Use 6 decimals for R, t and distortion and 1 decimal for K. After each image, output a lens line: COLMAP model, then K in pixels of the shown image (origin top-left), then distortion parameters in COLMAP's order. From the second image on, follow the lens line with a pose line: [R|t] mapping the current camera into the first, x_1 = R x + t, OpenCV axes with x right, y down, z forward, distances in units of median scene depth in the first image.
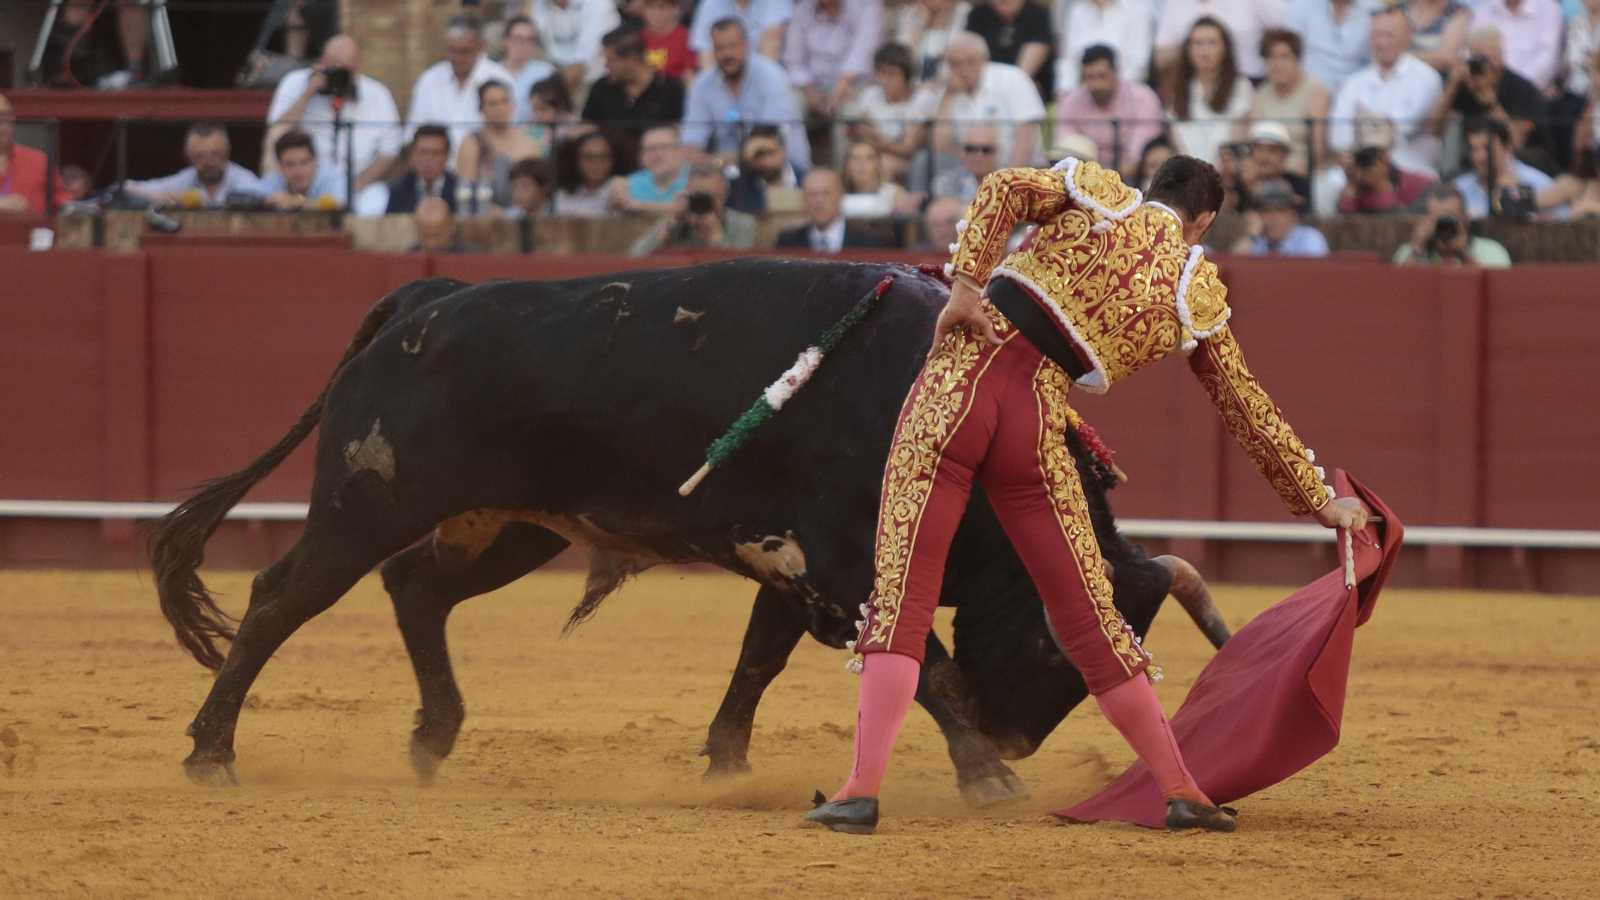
lens RADIAL K [[654.3, 0, 800.0], [0, 654.3, 450.0], [0, 0, 1]] dist [0.000002, 0.000016]
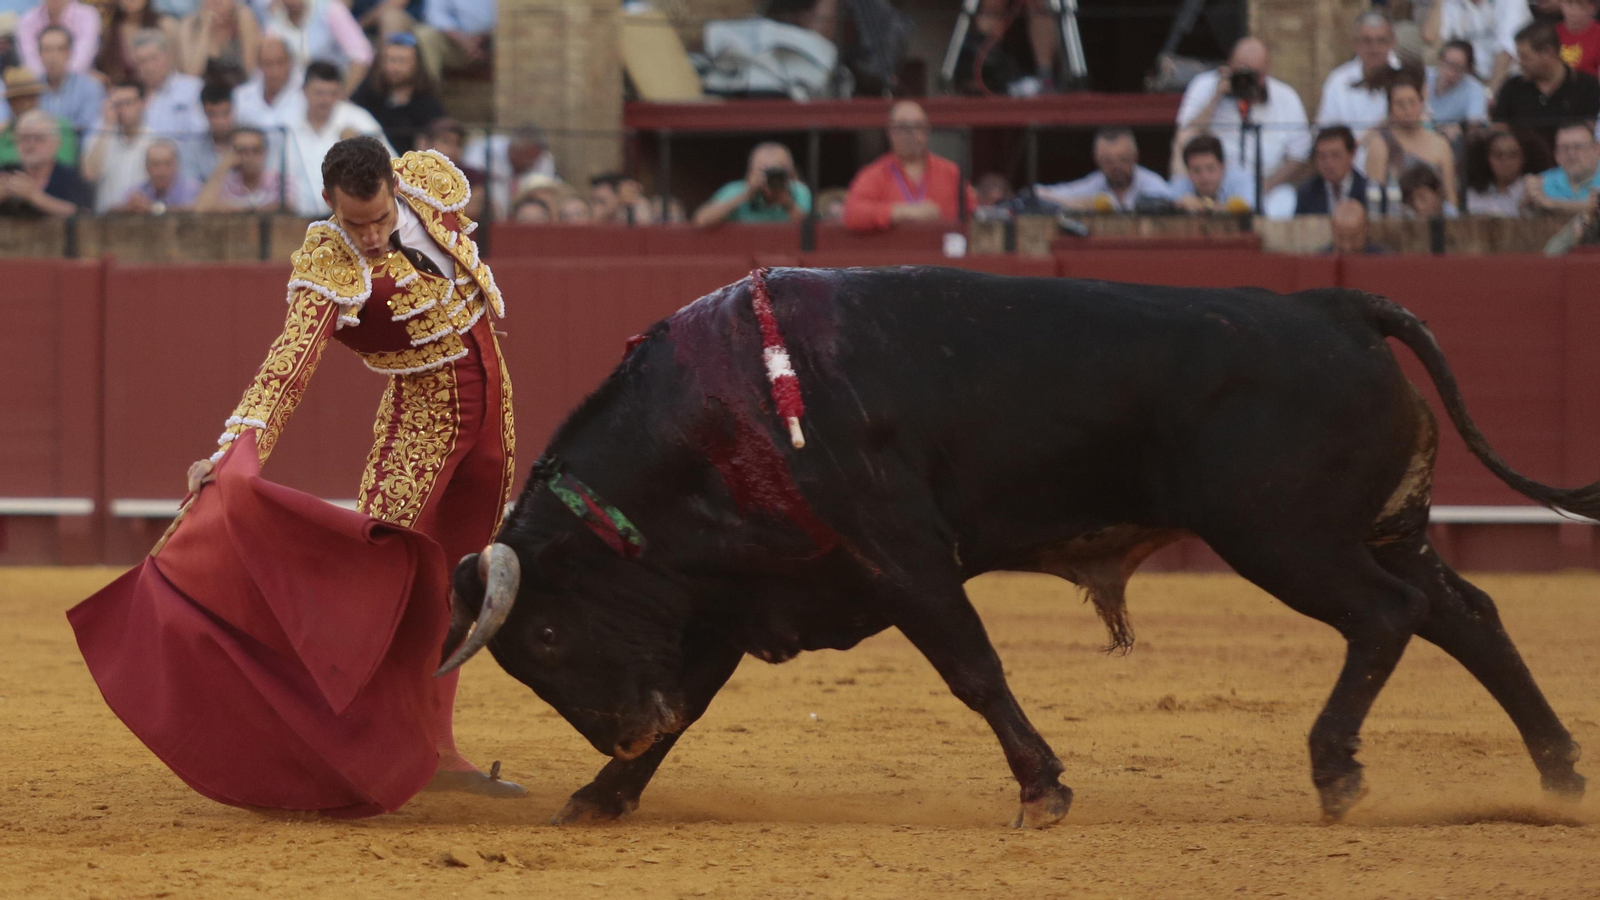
lens RADIAL K [[654.3, 0, 800.0], [0, 654.3, 450.0], [0, 0, 1]] dist [0.000002, 0.000016]
pose [[0.999708, -0.005209, -0.023580, -1.373365], [0.005203, 0.999986, -0.000310, -0.006393], [0.023581, 0.000187, 0.999722, -0.017480]]
